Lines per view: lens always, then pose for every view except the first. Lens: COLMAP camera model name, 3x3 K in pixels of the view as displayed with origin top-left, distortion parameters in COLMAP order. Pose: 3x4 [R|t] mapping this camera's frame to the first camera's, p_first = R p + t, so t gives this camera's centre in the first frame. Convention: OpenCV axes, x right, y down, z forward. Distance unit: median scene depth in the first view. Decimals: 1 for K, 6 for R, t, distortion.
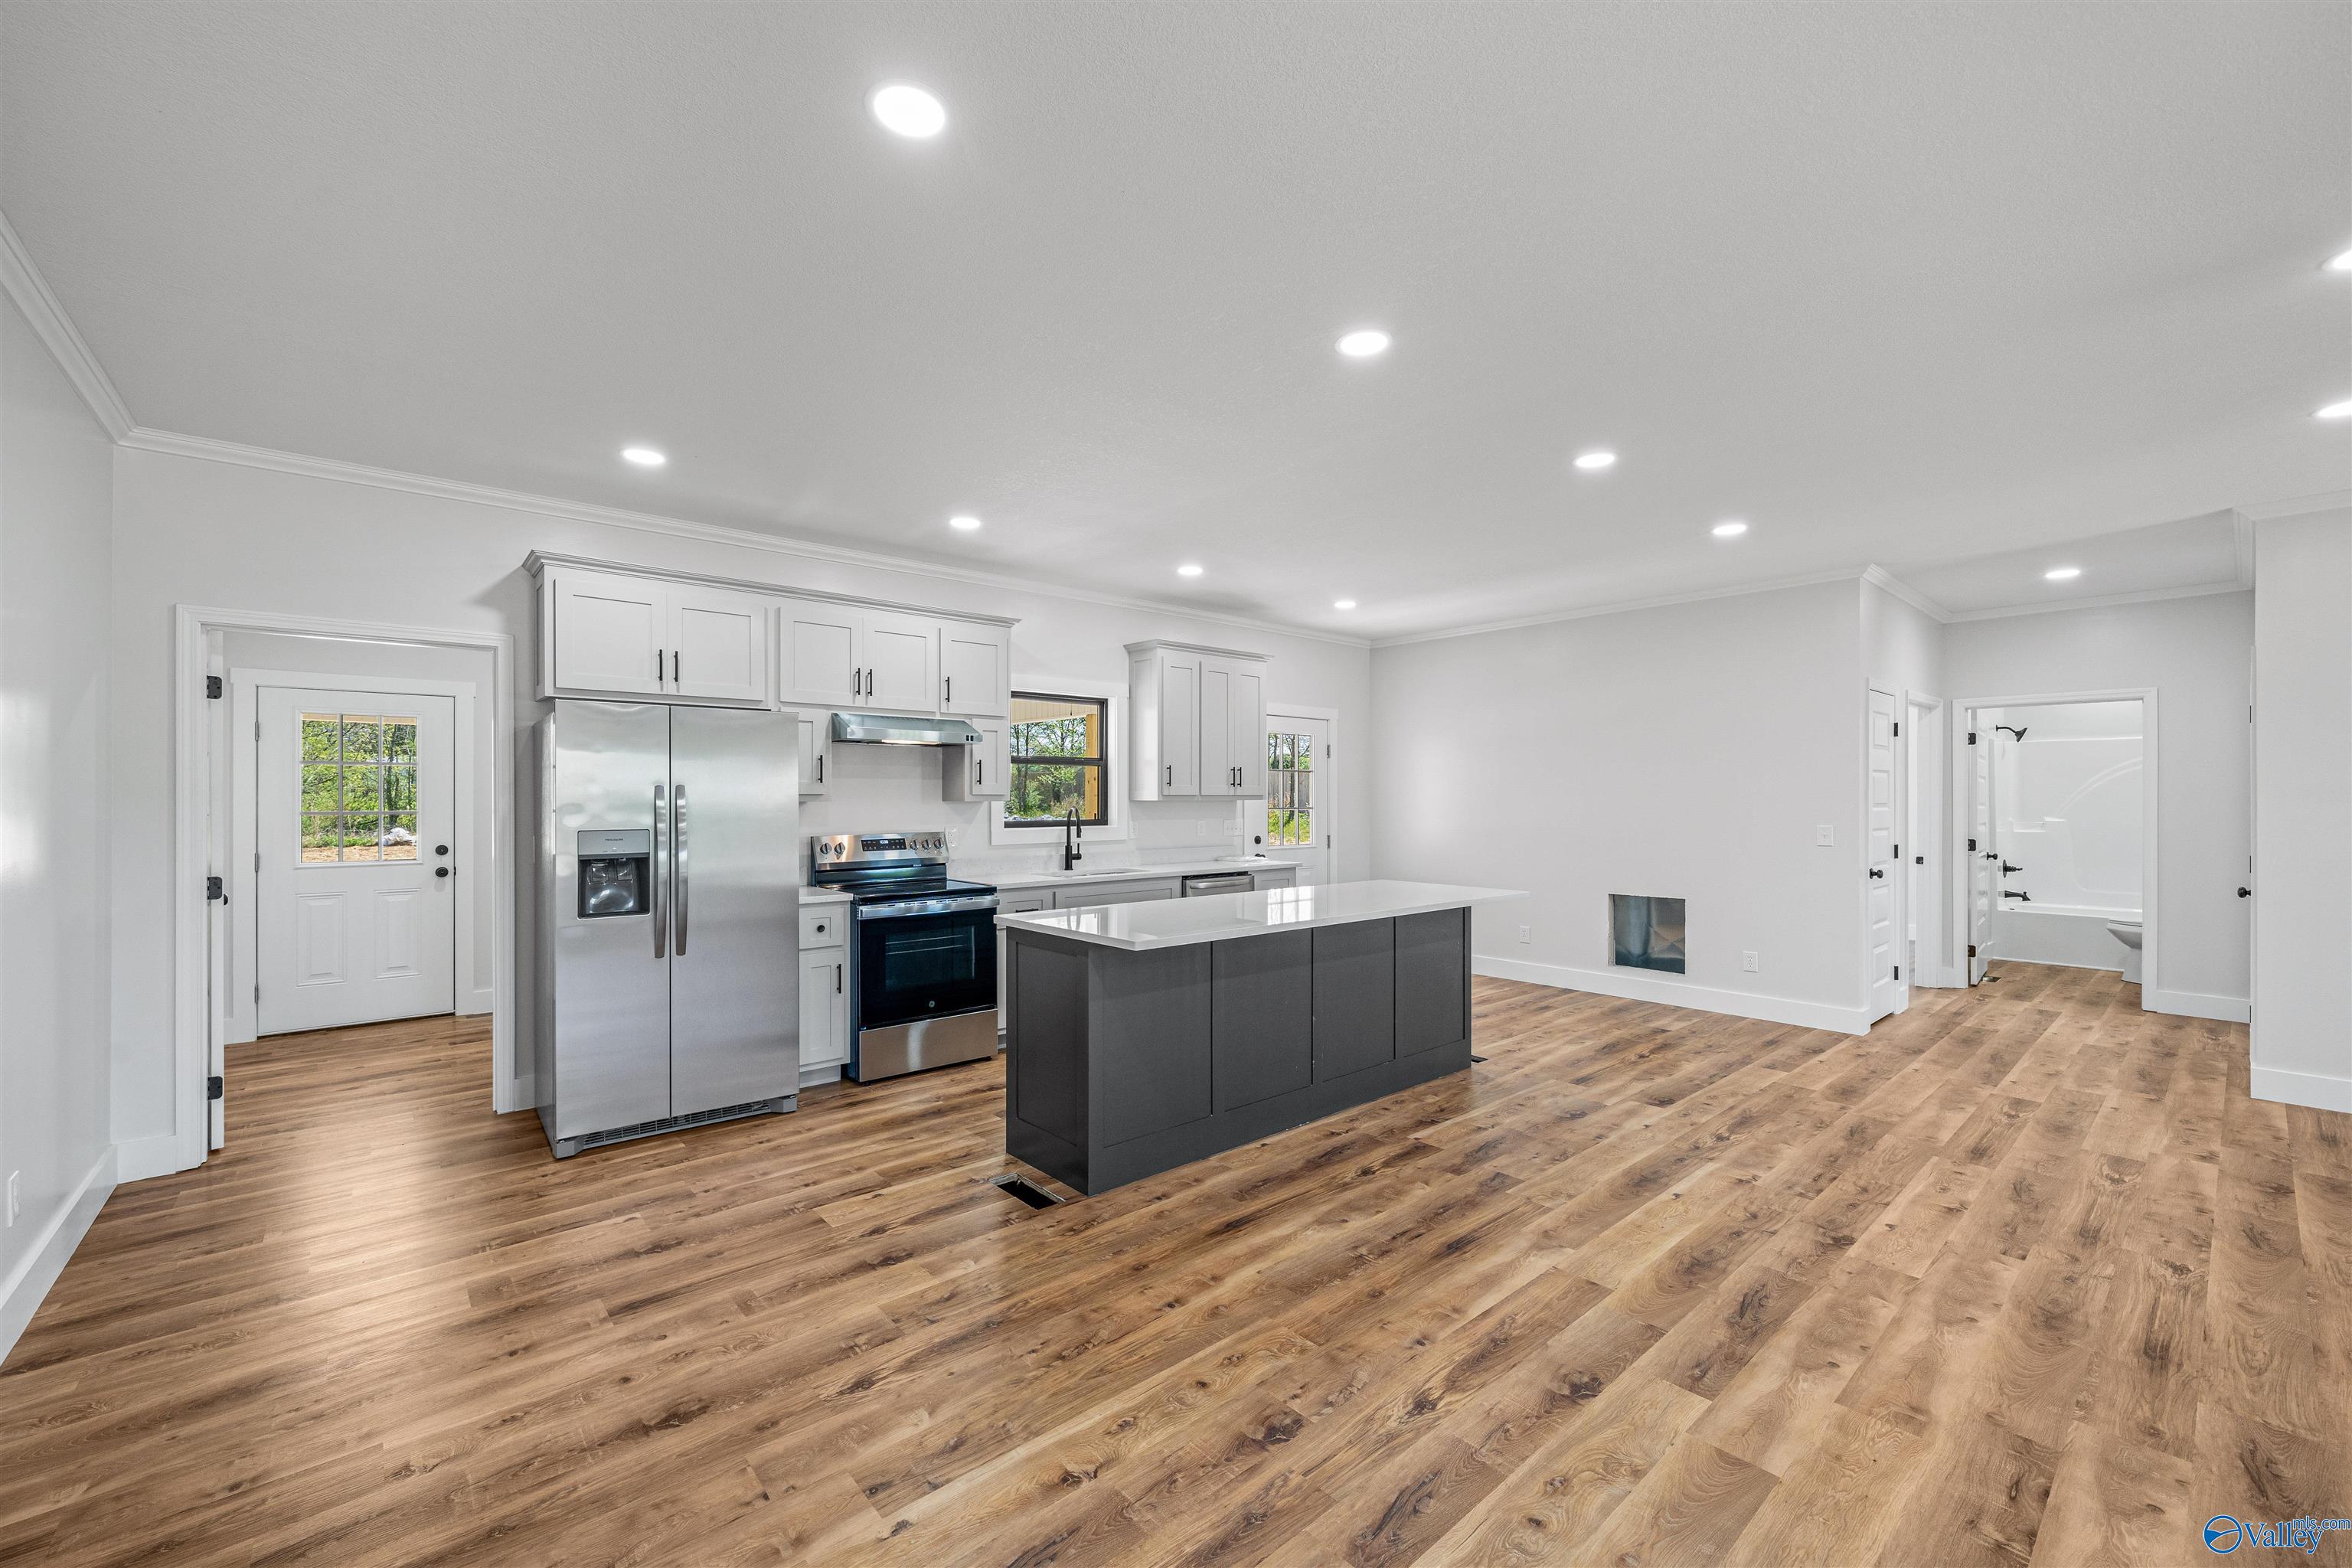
lens RADIAL K [[938.6, 0, 1159.9], [0, 938.6, 790.3], [0, 0, 1]] dist [-0.000138, 0.000029]
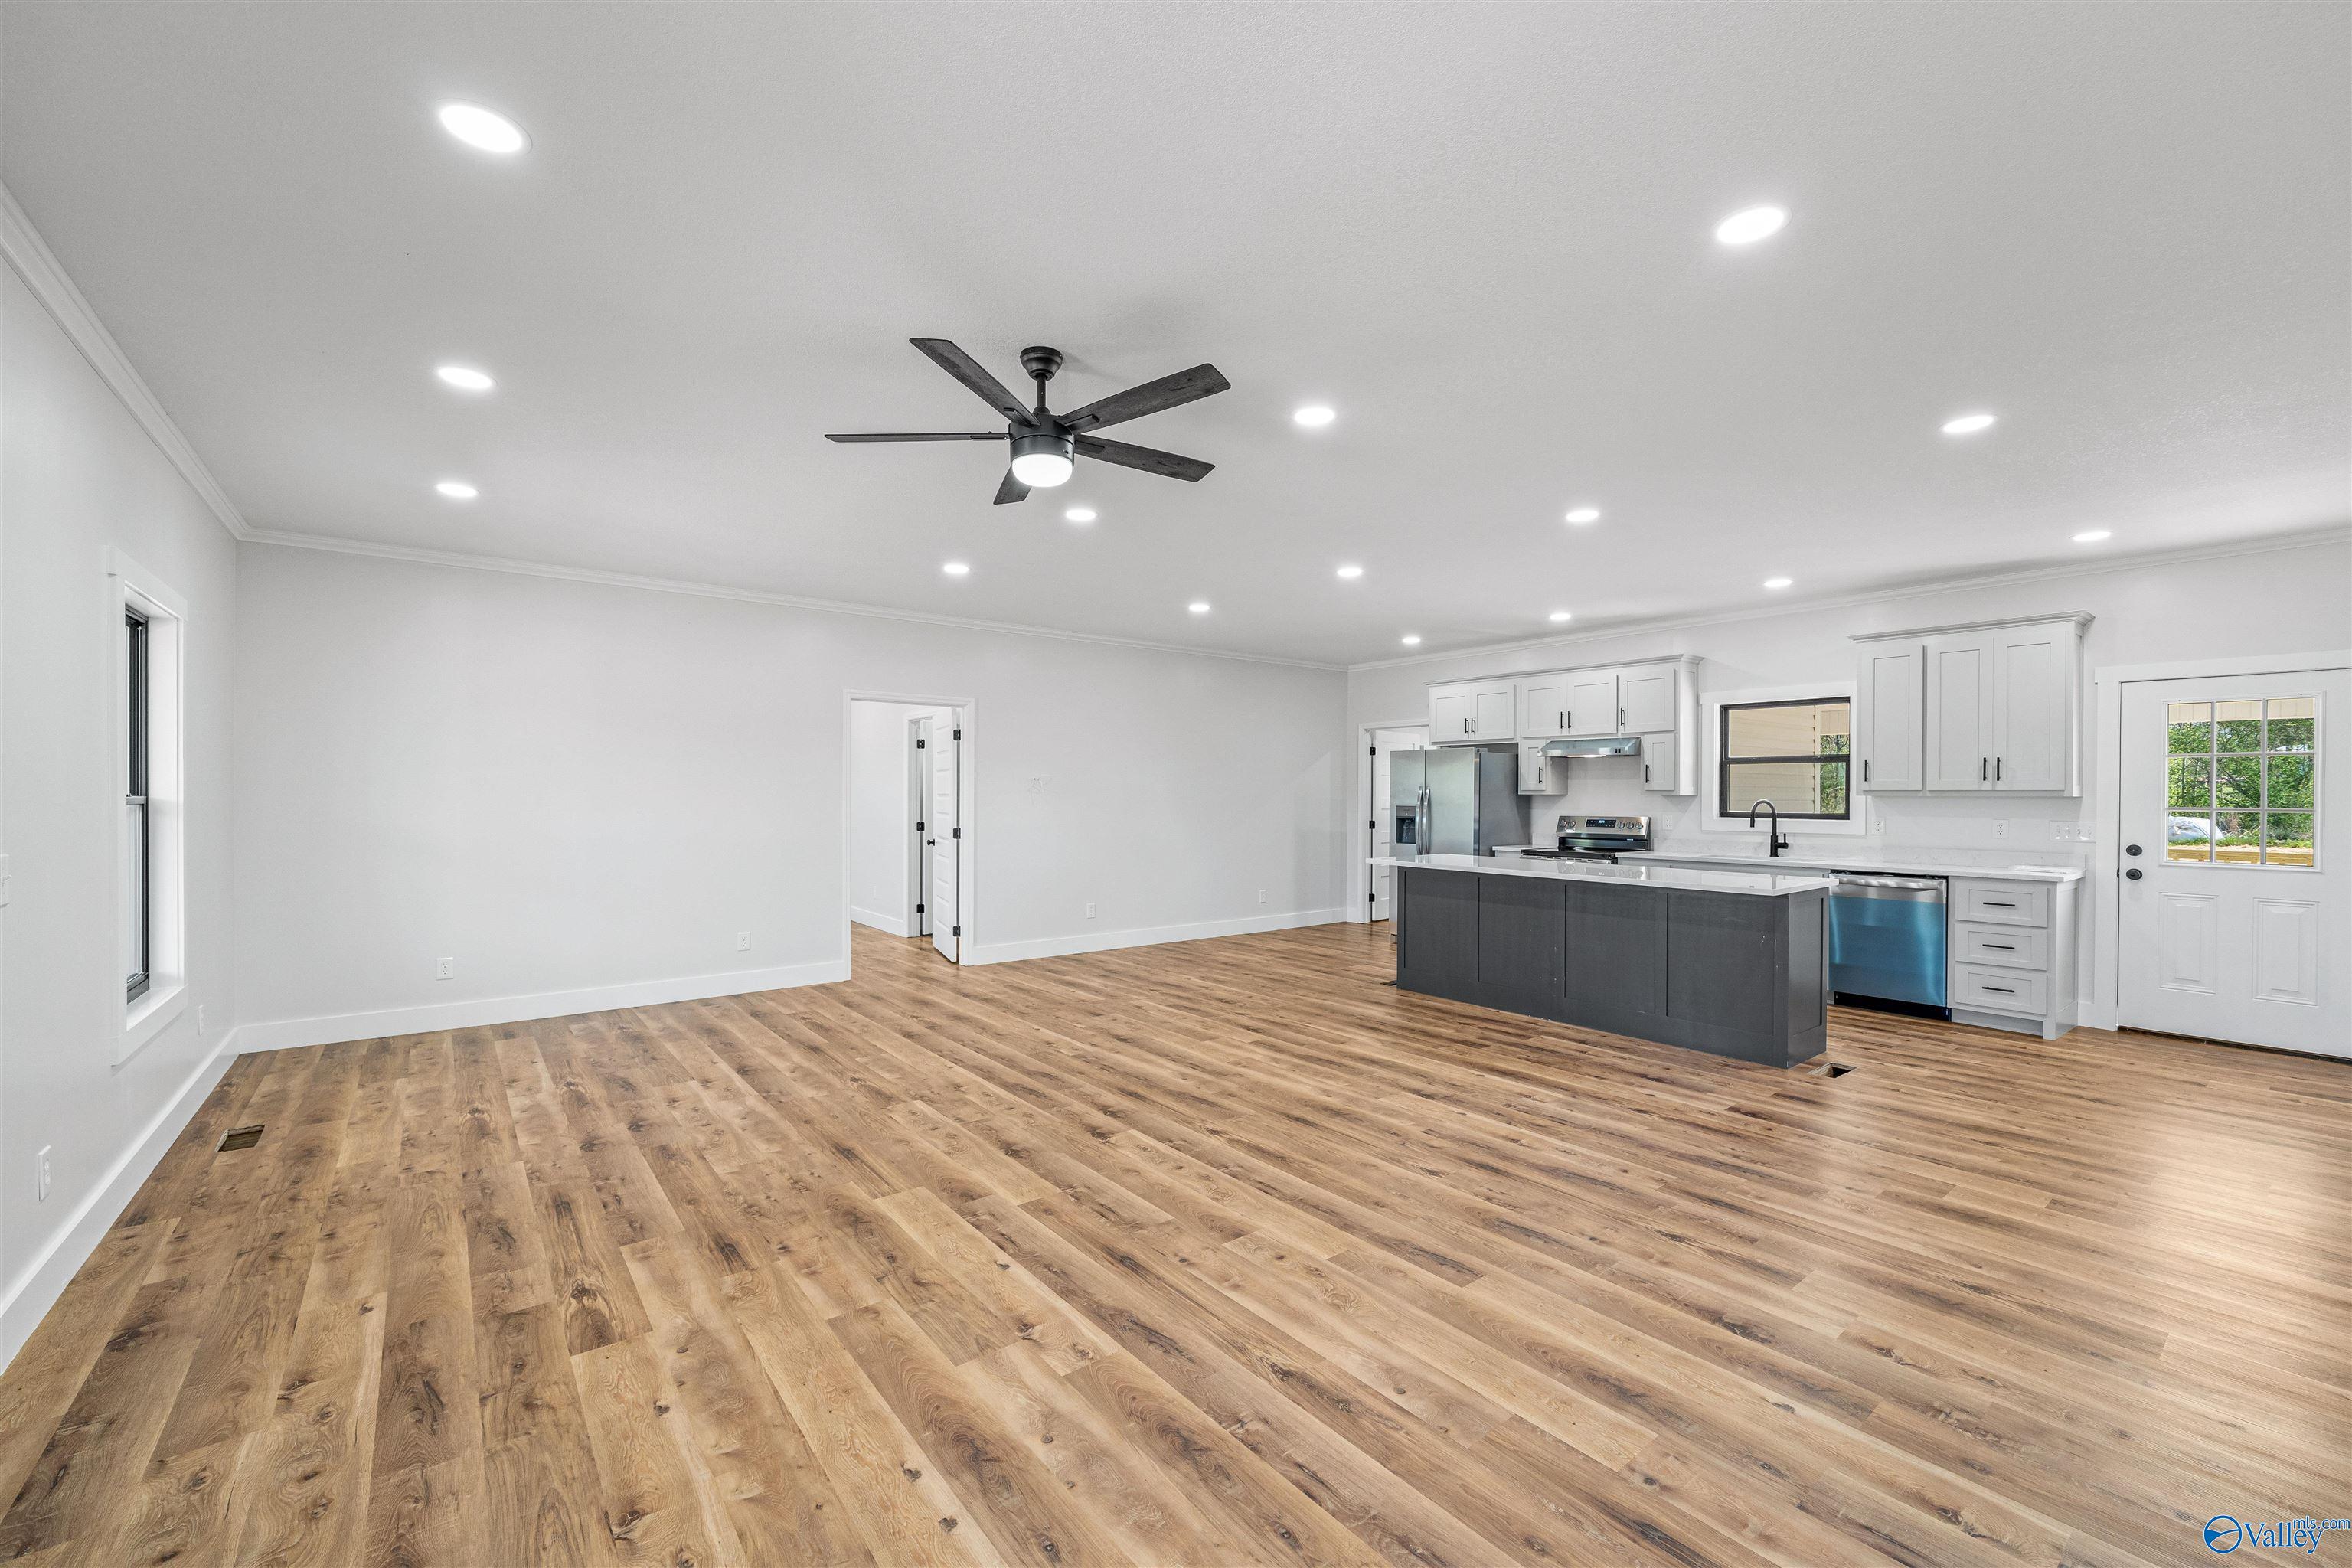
lens RADIAL K [[938.6, 0, 1161.2], [0, 938.6, 792.4], [0, 0, 1]] dist [-0.000138, 0.000029]
pose [[-0.055979, -0.001102, -0.998431, 2.129963], [0.004871, 0.999987, -0.001377, 0.011327], [0.998420, -0.004940, -0.055973, 0.654632]]
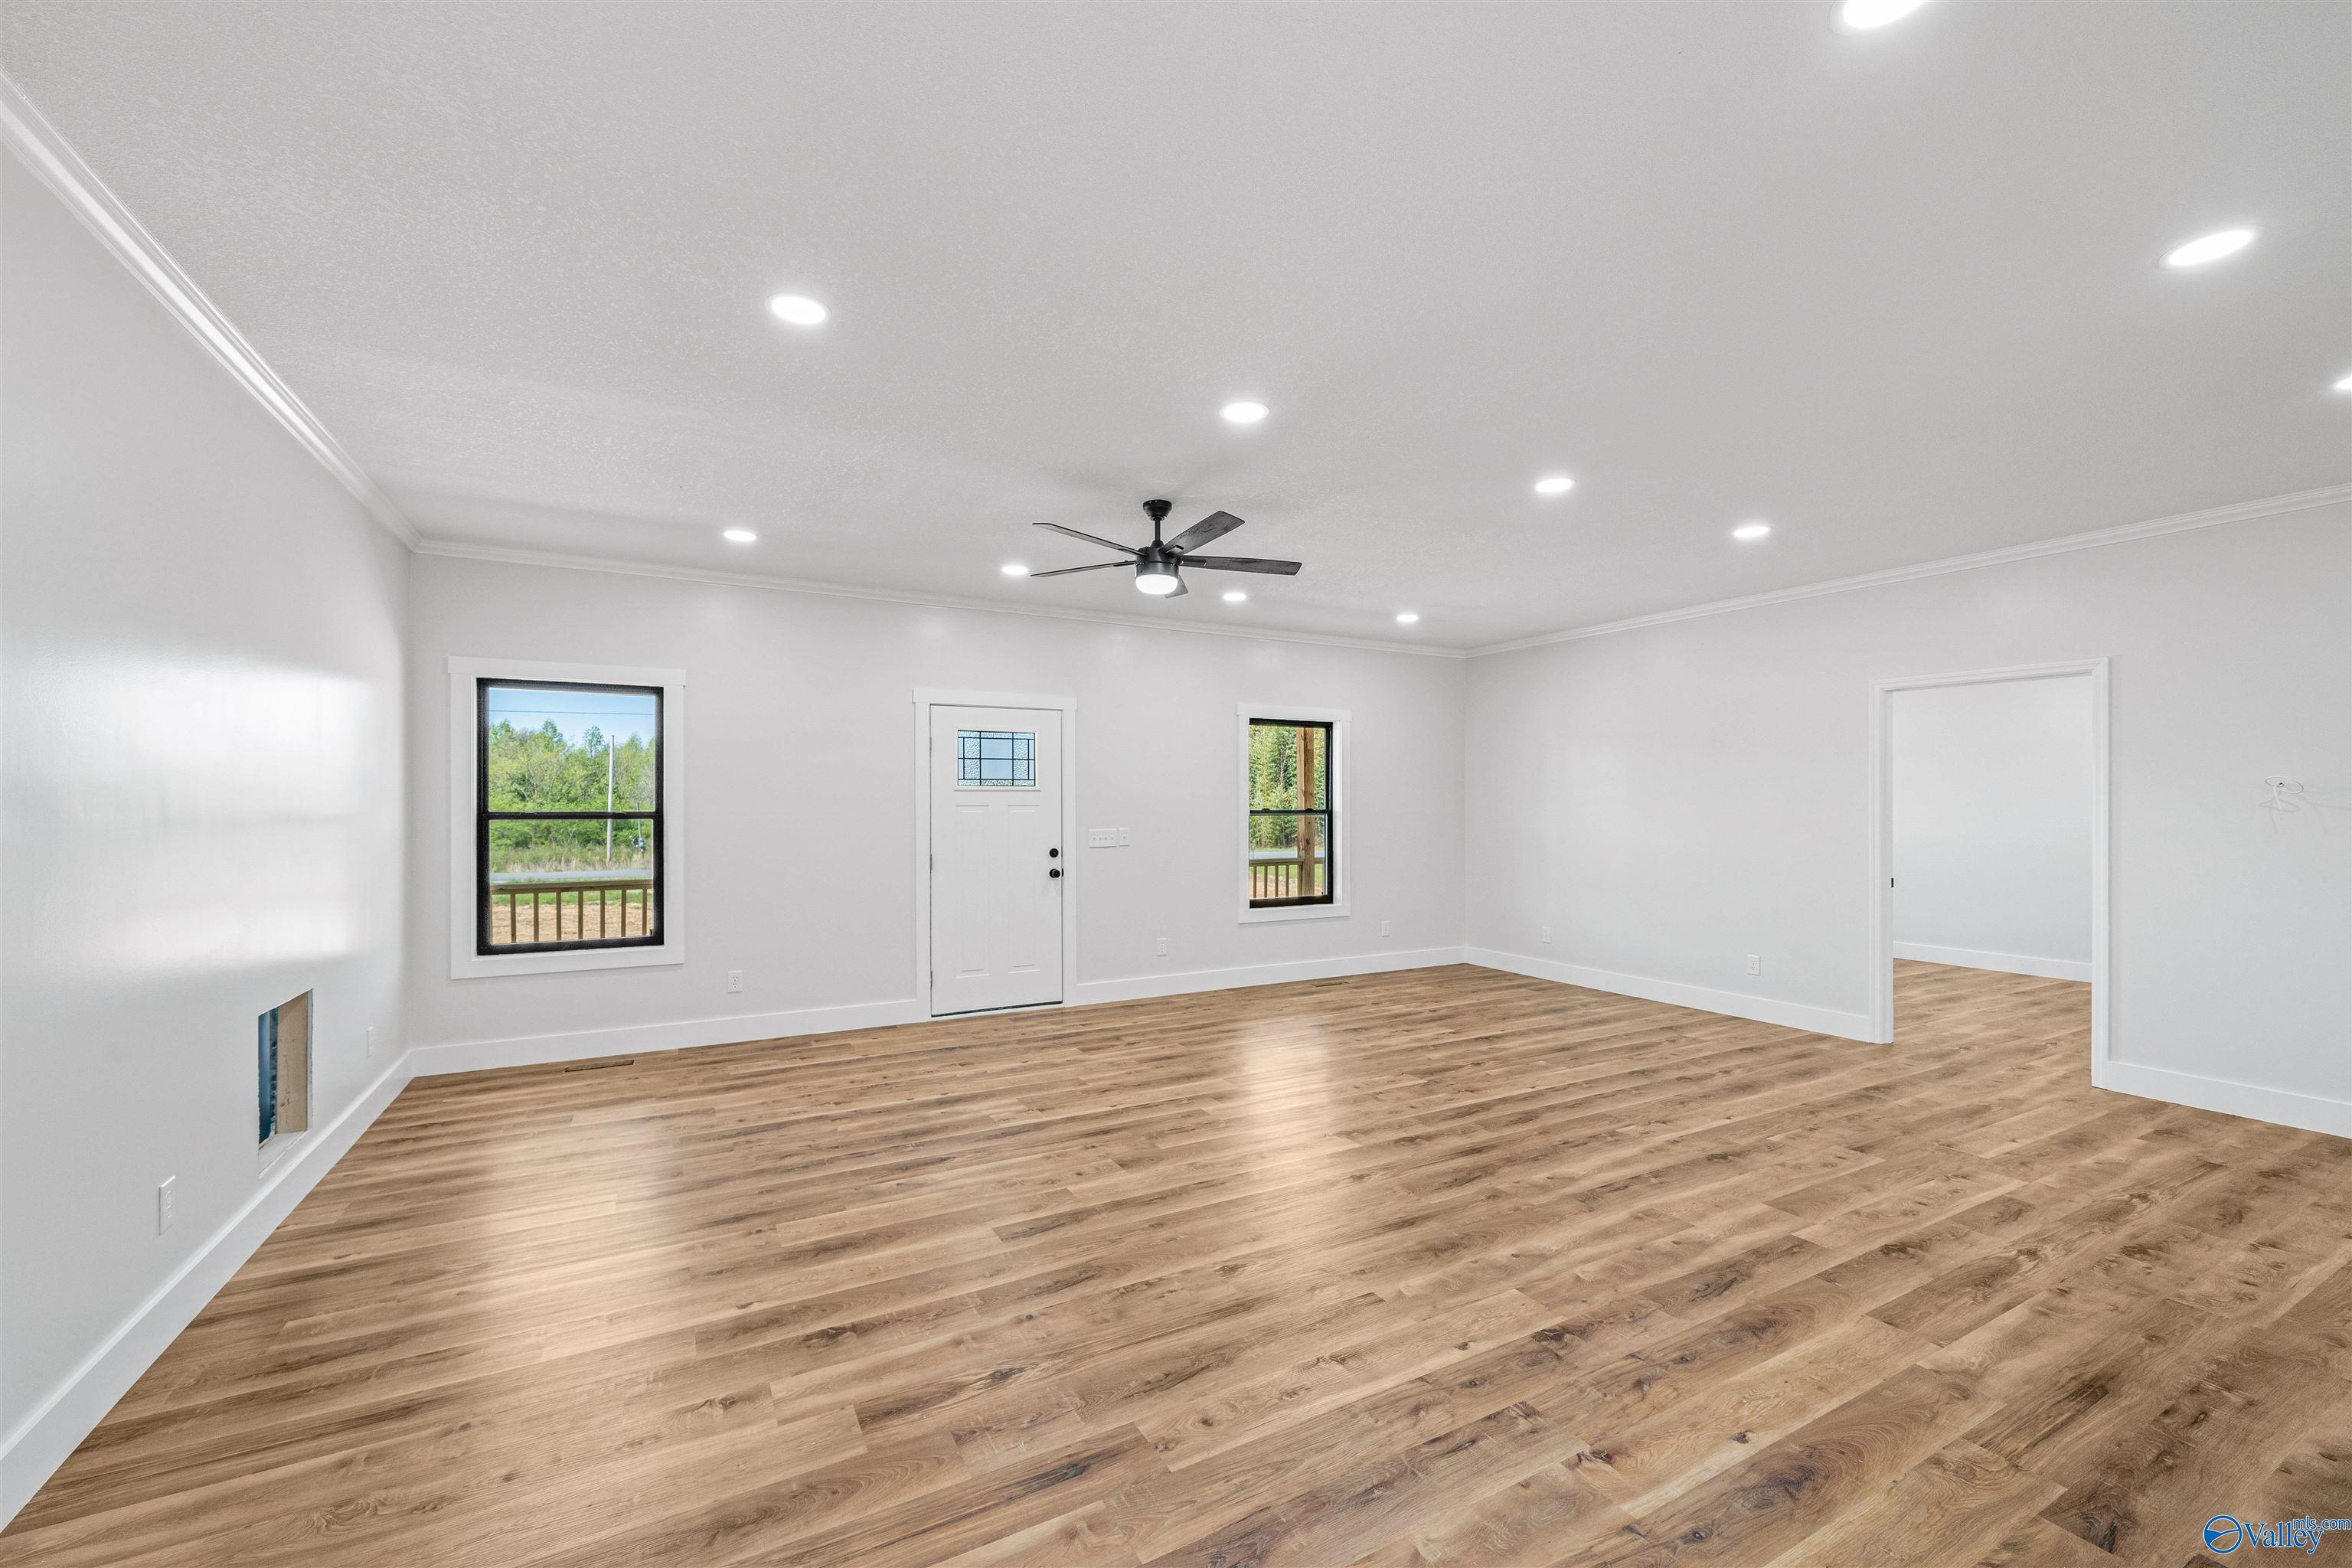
lens RADIAL K [[938.6, 0, 1176.7], [0, 938.6, 799.4], [0, 0, 1]] dist [-0.000138, 0.000029]
pose [[-0.978951, -0.001810, 0.204090, 0.856848], [-0.004671, 0.999897, -0.013540, 0.017671], [-0.204044, -0.014208, -0.978859, 1.831409]]
